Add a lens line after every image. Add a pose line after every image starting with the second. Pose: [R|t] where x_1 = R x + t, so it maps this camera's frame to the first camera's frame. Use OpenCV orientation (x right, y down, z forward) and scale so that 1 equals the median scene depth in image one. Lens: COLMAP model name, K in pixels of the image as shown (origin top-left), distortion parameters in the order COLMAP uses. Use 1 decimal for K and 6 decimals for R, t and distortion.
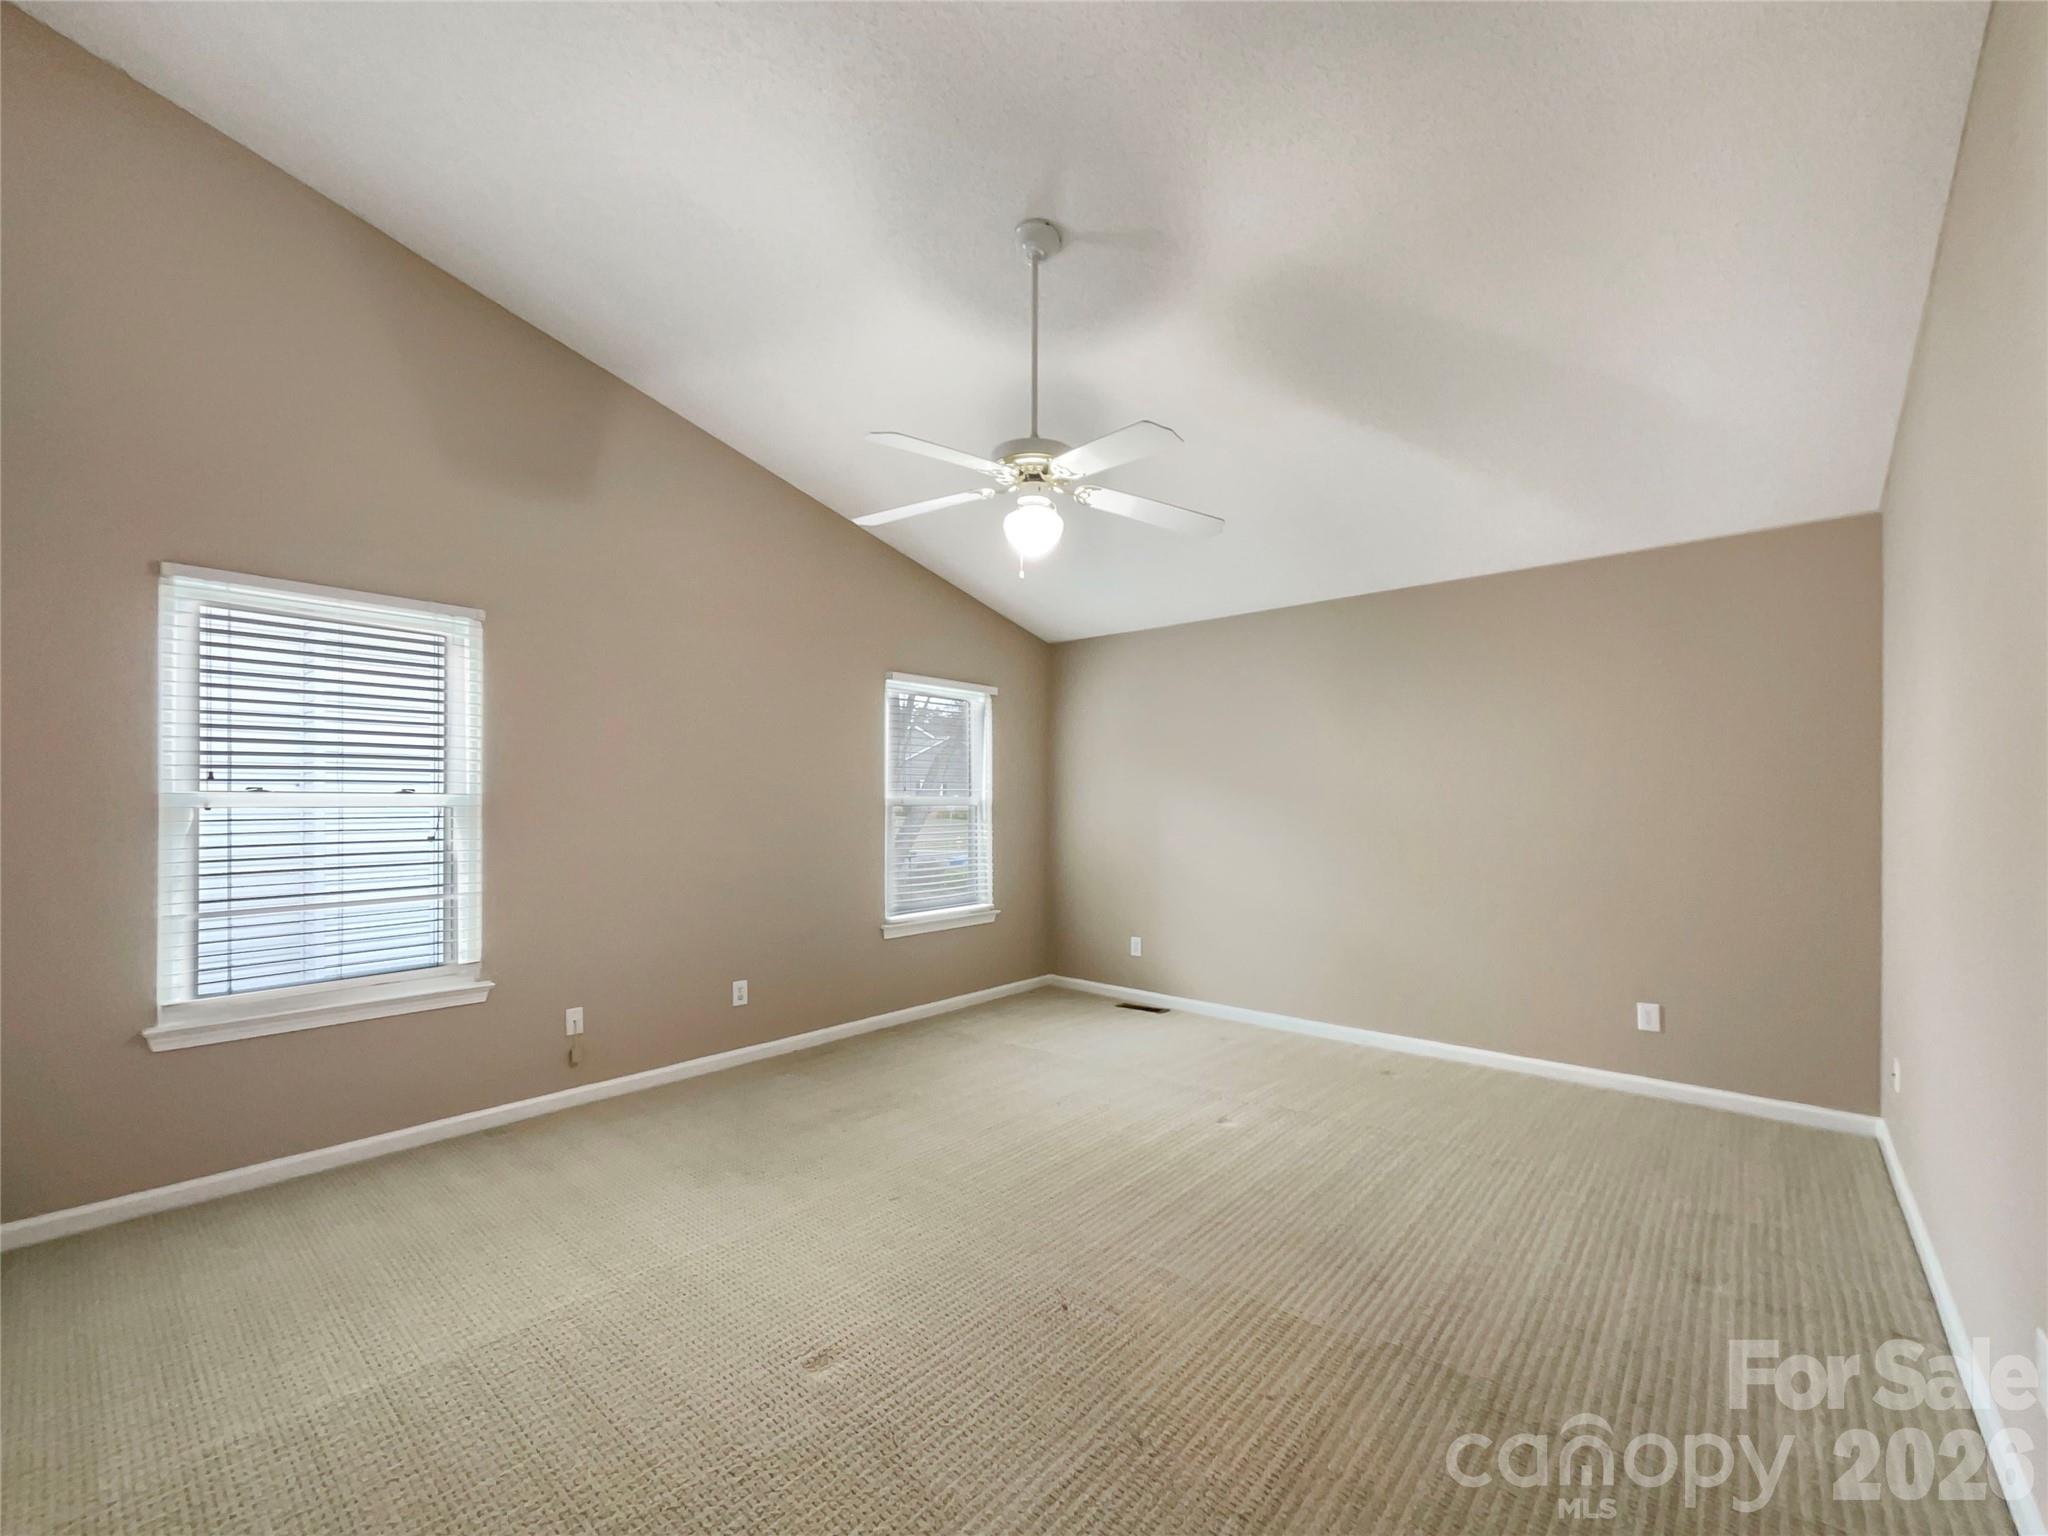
lens RADIAL K [[827.8, 0, 1022.8], [0, 827.8, 789.5], [0, 0, 1]] dist [0.012664, -0.000181]
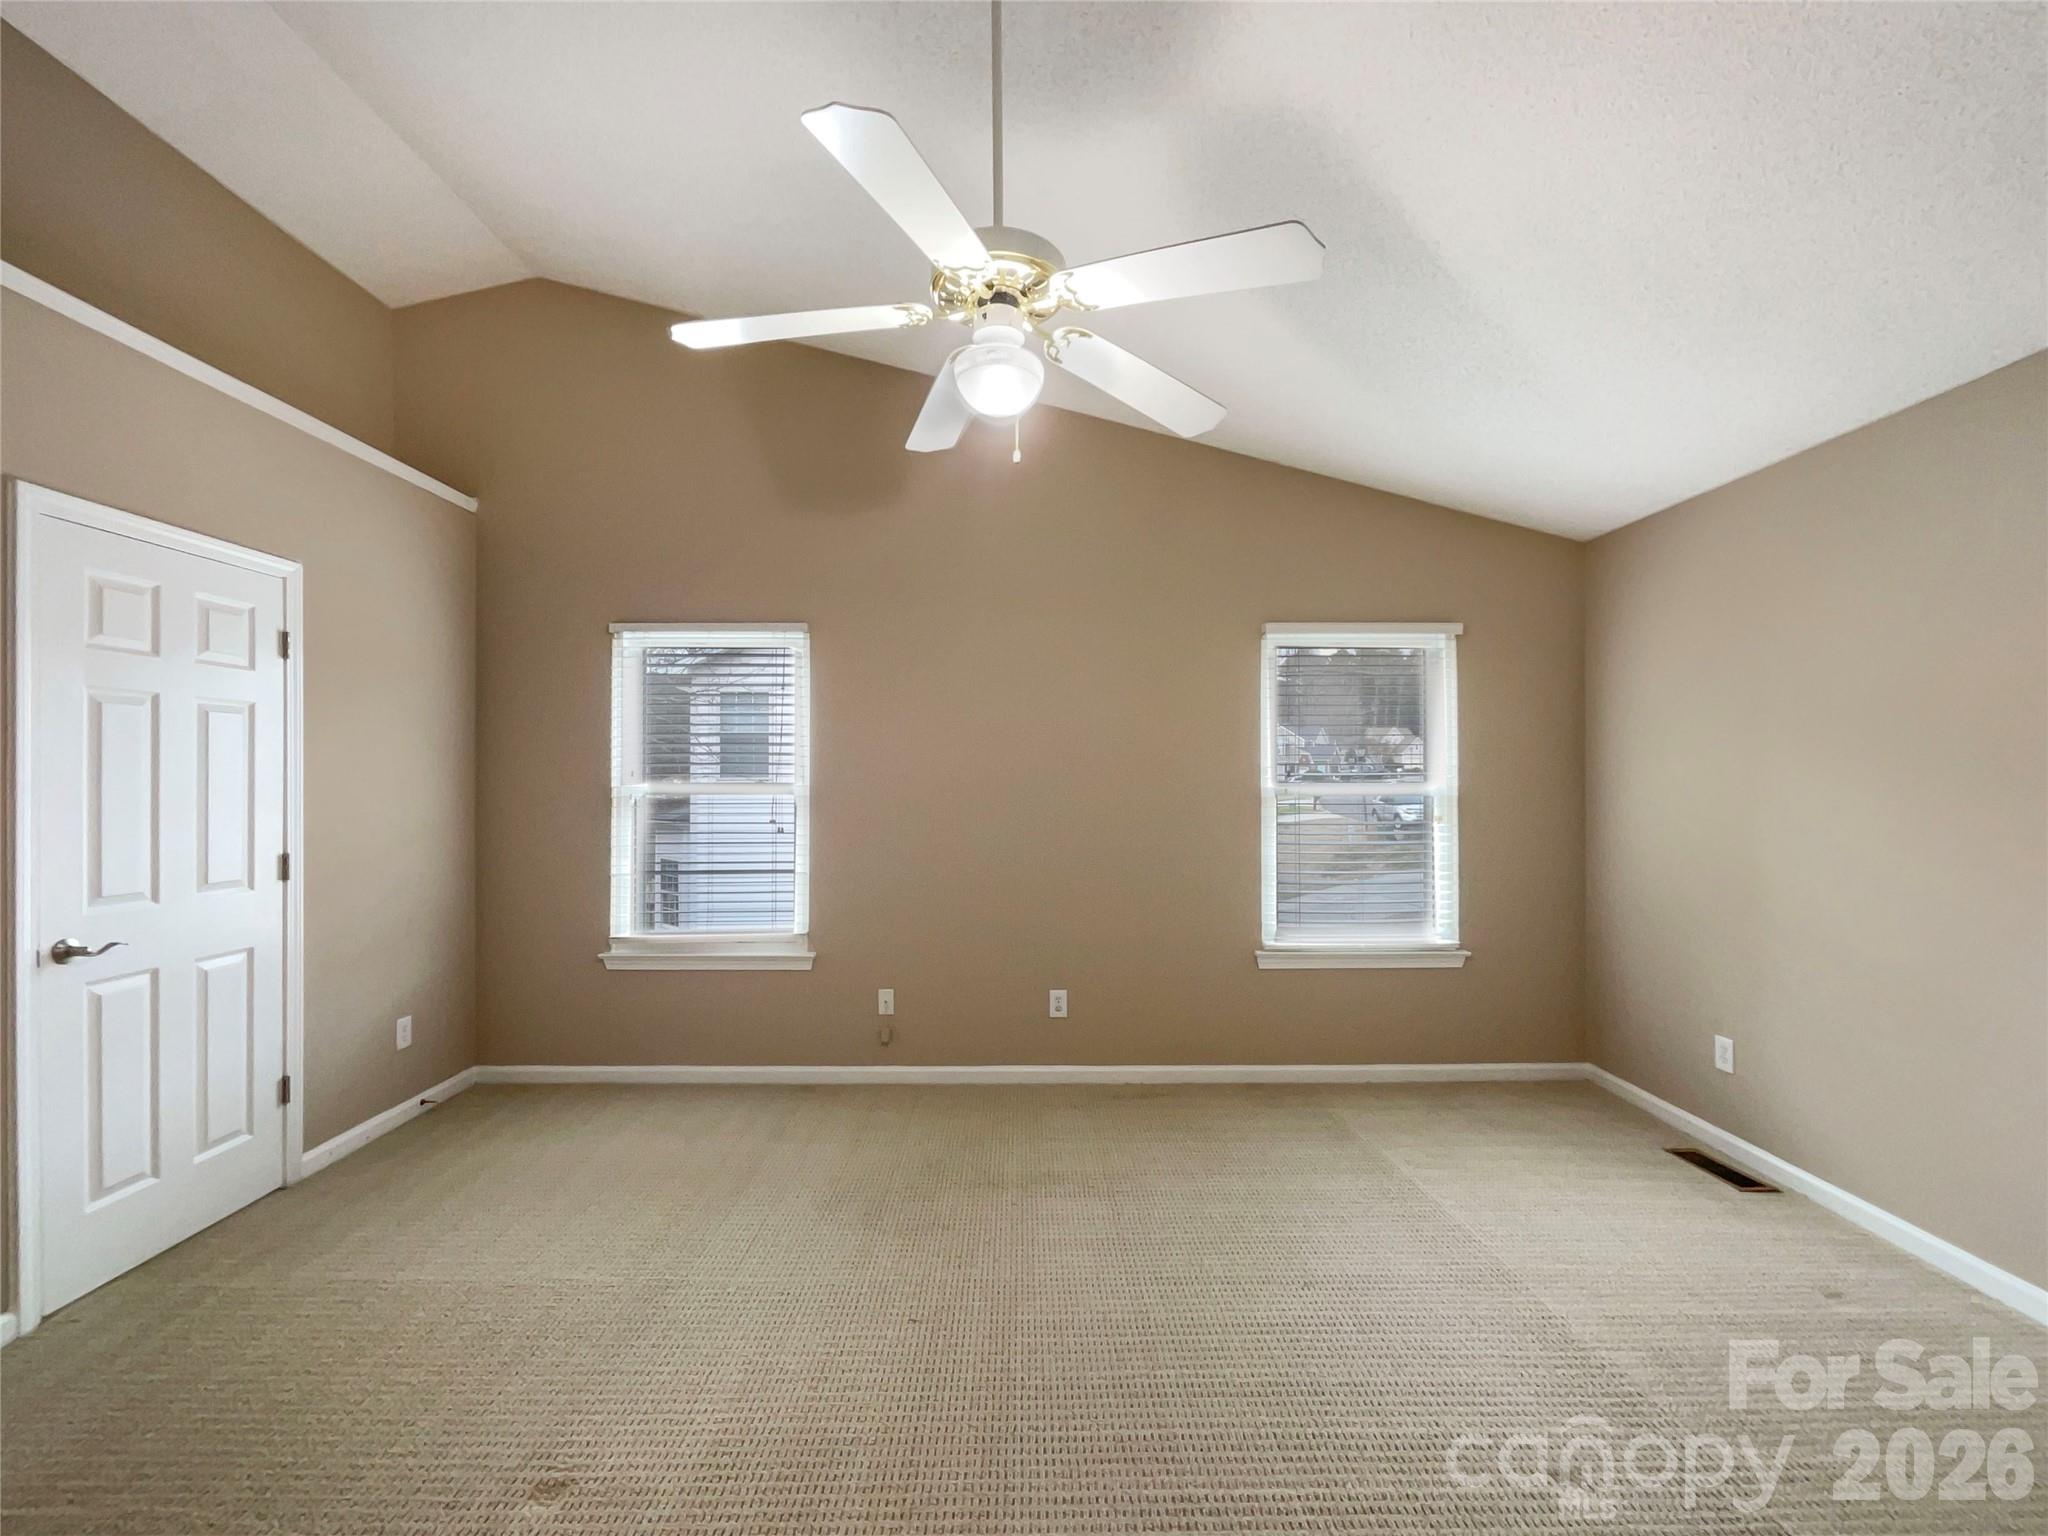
lens RADIAL K [[840.2, 0, 1024.0], [0, 840.2, 768.0], [0, 0, 1]] dist [0.013167, -0.000253]
pose [[0.676785, -0.021097, -0.735879, 0.364206], [0.012927, 0.999776, -0.016774, 0.004634], [0.736067, 0.001840, 0.676906, 0.411518]]
